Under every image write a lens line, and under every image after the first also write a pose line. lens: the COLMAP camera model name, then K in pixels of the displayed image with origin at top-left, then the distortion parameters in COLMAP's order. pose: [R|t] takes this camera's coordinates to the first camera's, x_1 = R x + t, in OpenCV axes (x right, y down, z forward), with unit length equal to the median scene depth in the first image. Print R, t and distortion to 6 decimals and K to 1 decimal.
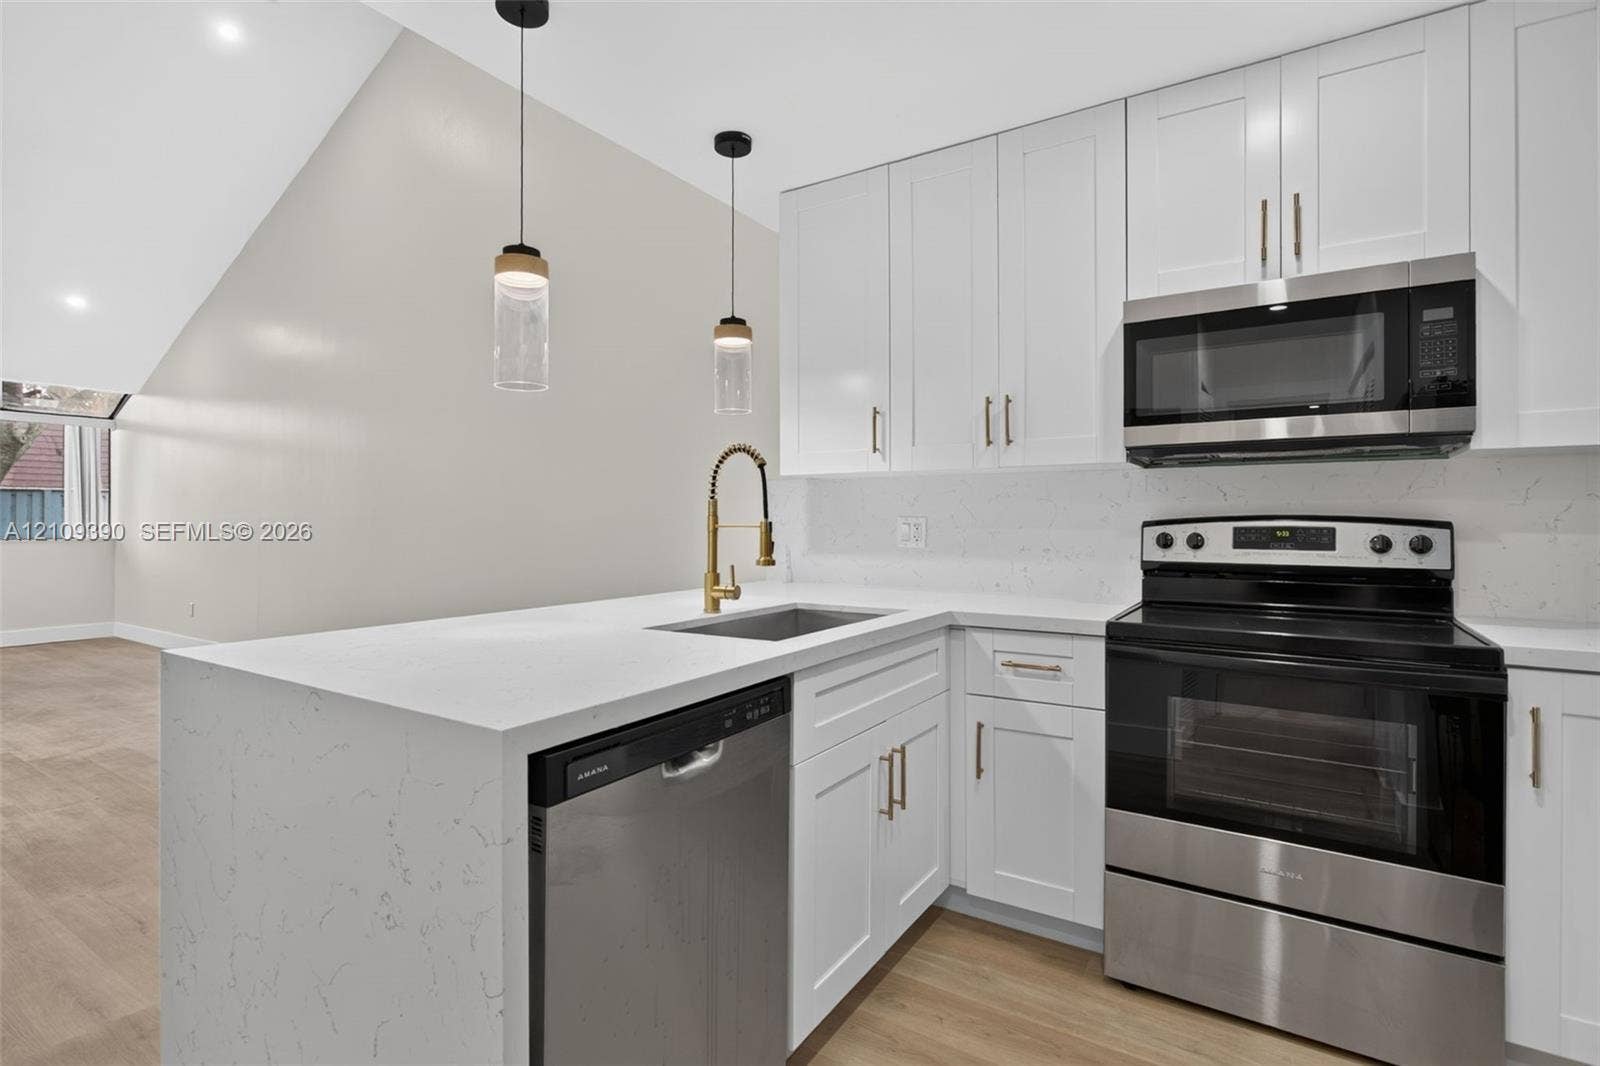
lens RADIAL K [[736.9, 0, 798.1], [0, 736.9, 515.4], [0, 0, 1]] dist [0.000558, 0.000234]
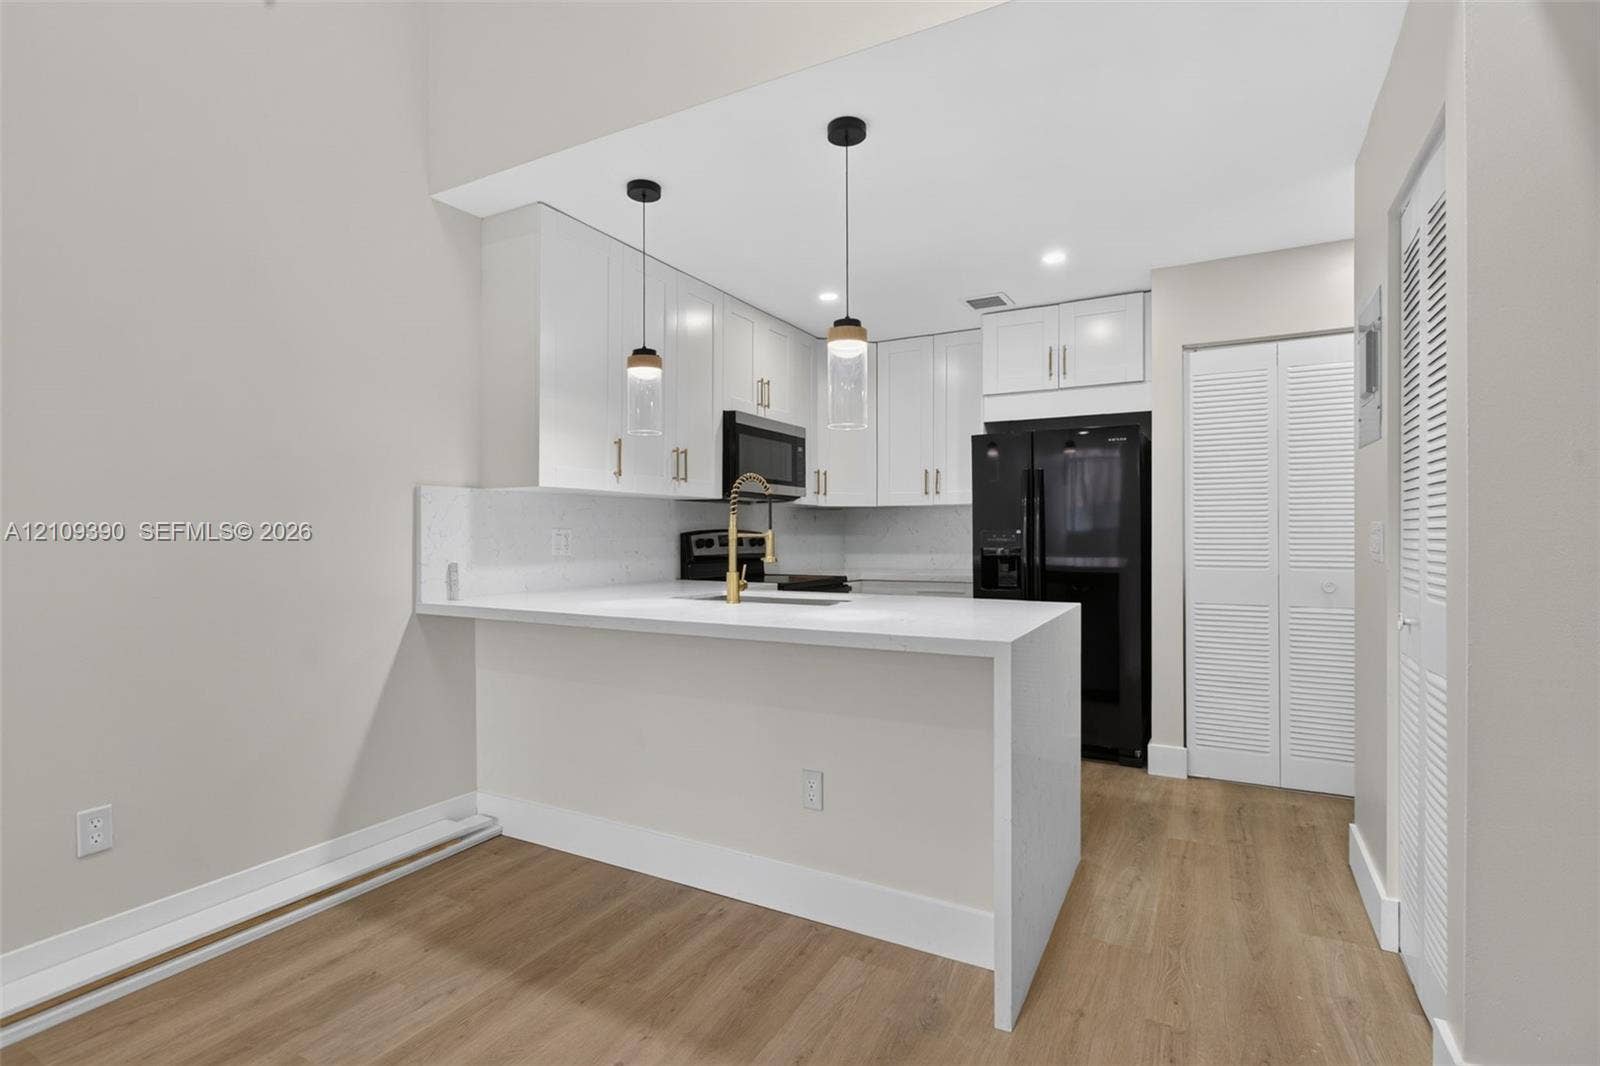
lens RADIAL K [[775.0, 0, 773.2], [0, 775.0, 533.9], [0, 0, 1]] dist [0.001663, 0.000833]
pose [[-0.076954, 0.004775, 0.997023, -1.447180], [-0.000953, 0.999988, -0.004862, 0.022981], [-0.997034, -0.001324, -0.076949, 1.060705]]
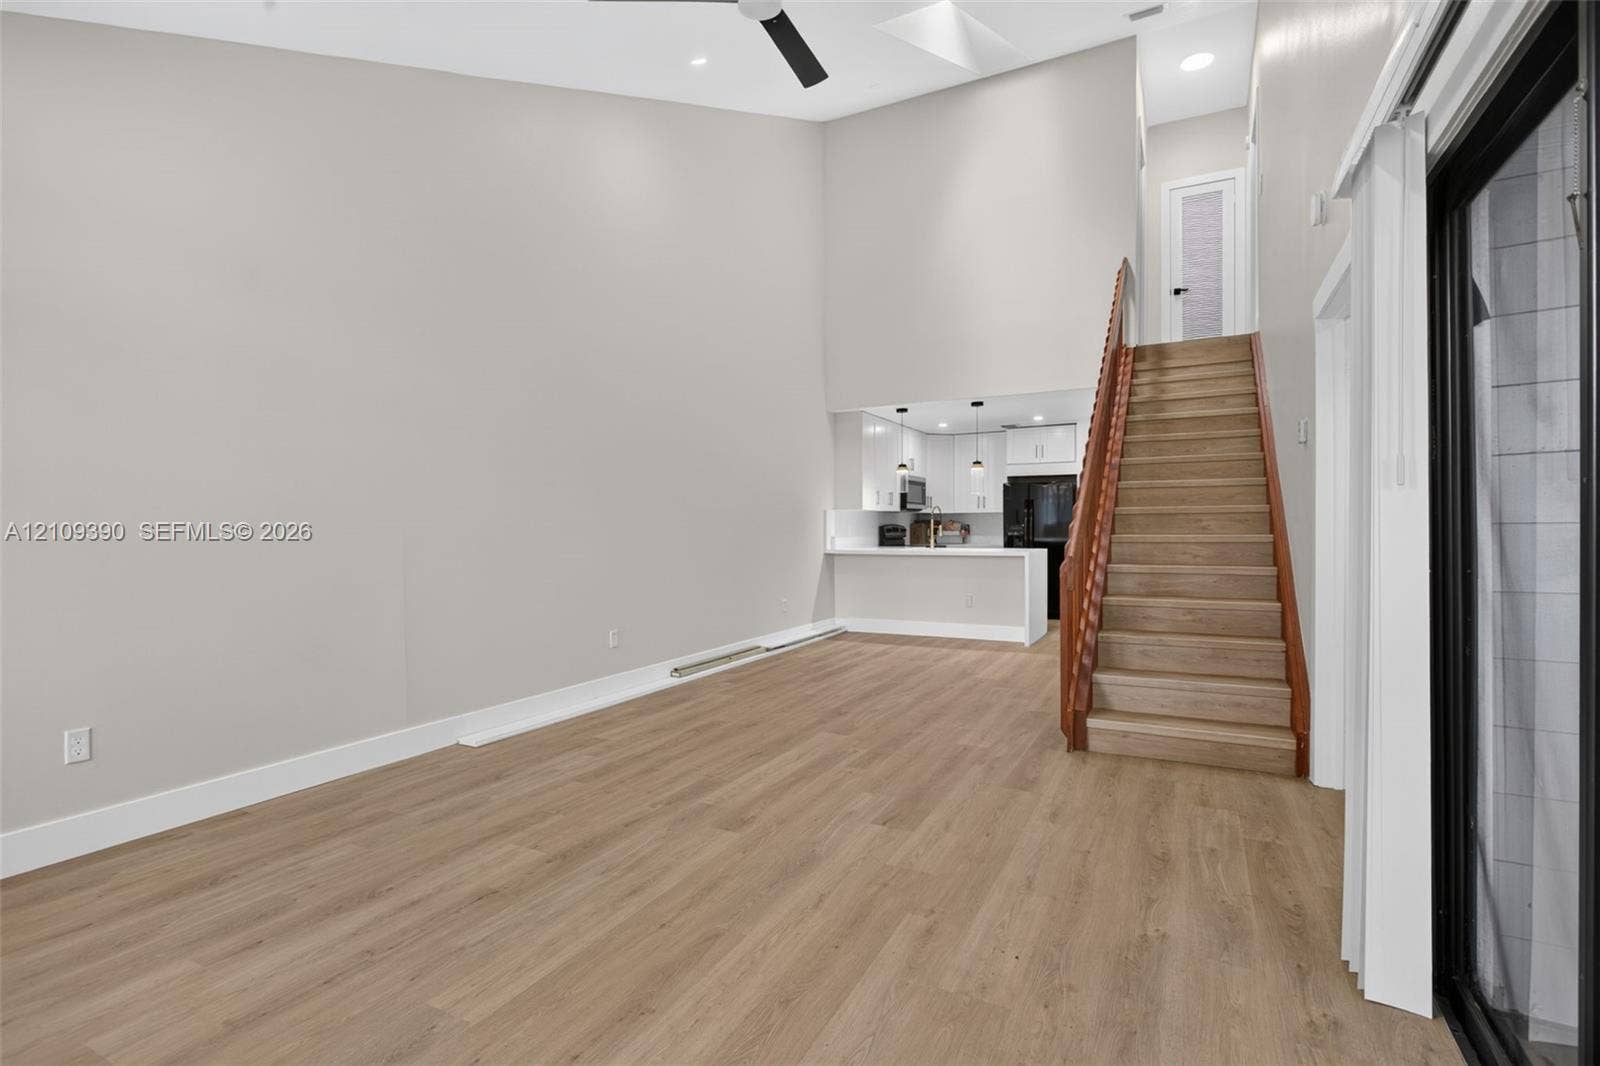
lens RADIAL K [[767.0, 0, 794.5], [0, 767.0, 526.0], [0, 0, 1]] dist [-0.003131, -0.000384]
pose [[-0.120975, 0.008387, 0.992620, -3.704352], [0.001402, 0.999965, -0.008278, 0.046557], [-0.992655, 0.000391, -0.120983, 2.102261]]
